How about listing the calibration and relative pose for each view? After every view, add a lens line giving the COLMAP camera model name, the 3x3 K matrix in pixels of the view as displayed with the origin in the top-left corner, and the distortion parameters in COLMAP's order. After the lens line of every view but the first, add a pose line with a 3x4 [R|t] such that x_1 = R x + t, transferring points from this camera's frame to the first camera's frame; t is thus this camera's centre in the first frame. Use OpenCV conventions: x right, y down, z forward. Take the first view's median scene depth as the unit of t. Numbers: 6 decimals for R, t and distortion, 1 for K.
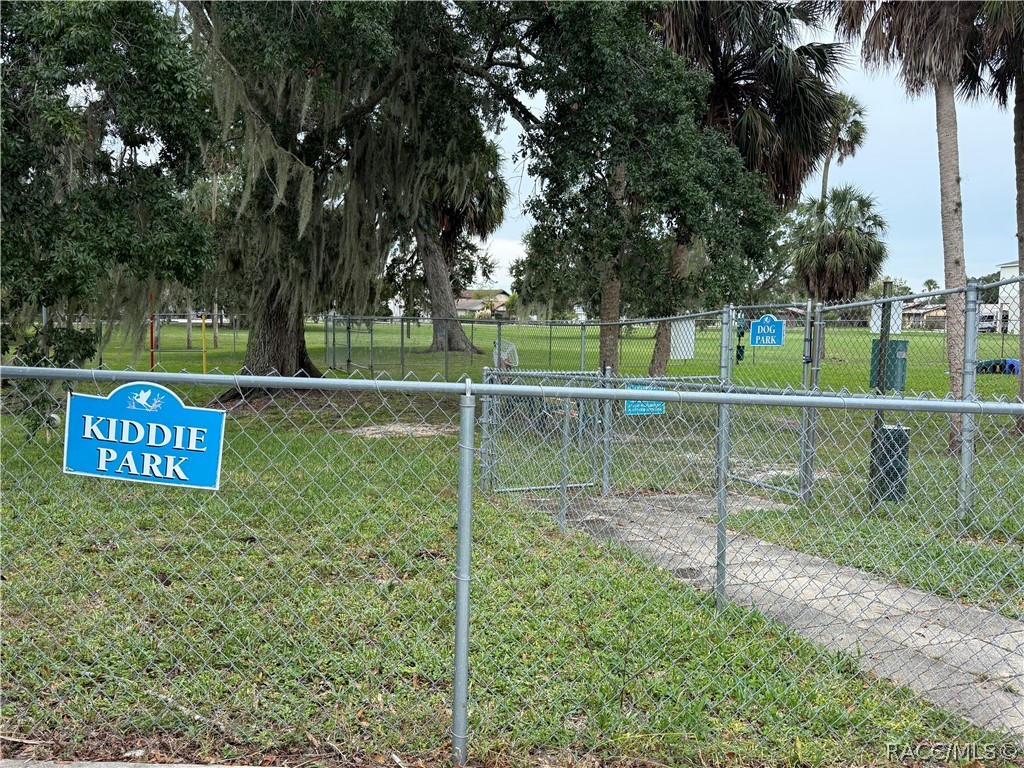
lens RADIAL K [[831.6, 0, 509.9], [0, 831.6, 384.9], [0, 0, 1]] dist [0.047271, -0.000426]
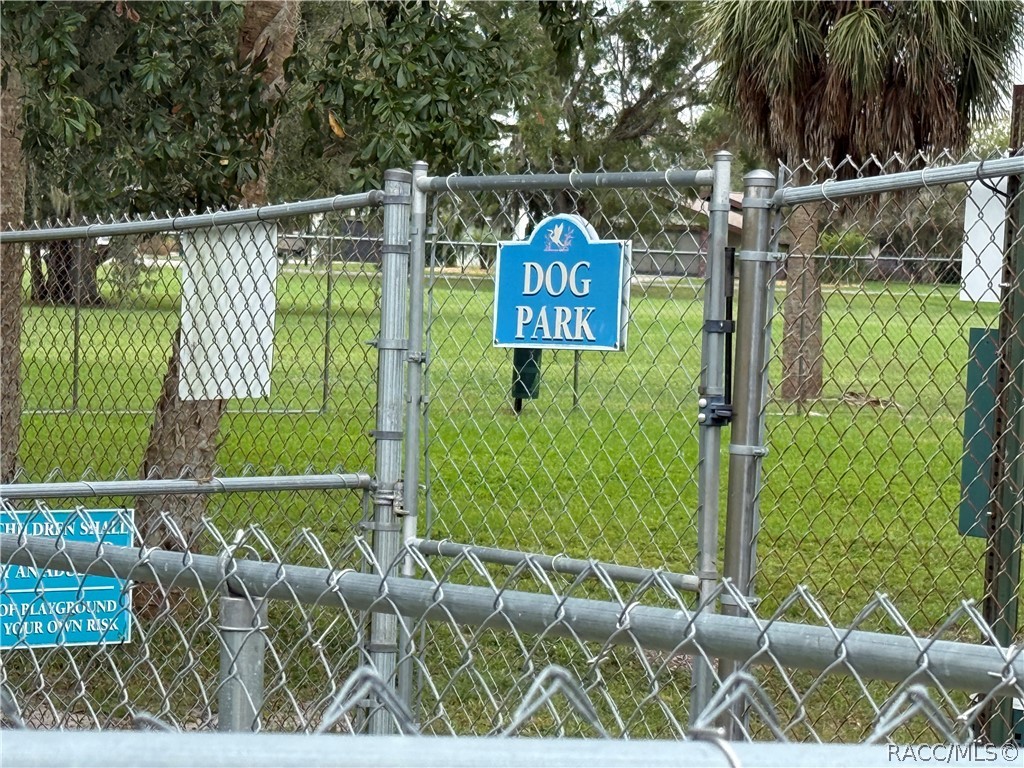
lens RADIAL K [[3122.5, 0, 512.3], [0, 3122.5, 383.9], [0, 0, 1]] dist [0.088021, 0.000000]
pose [[0.966609, 0.015118, 0.255811, 0.045683], [-0.007265, 0.999474, -0.031614, -0.005695], [-0.256154, 0.028700, 0.966210, 0.100975]]
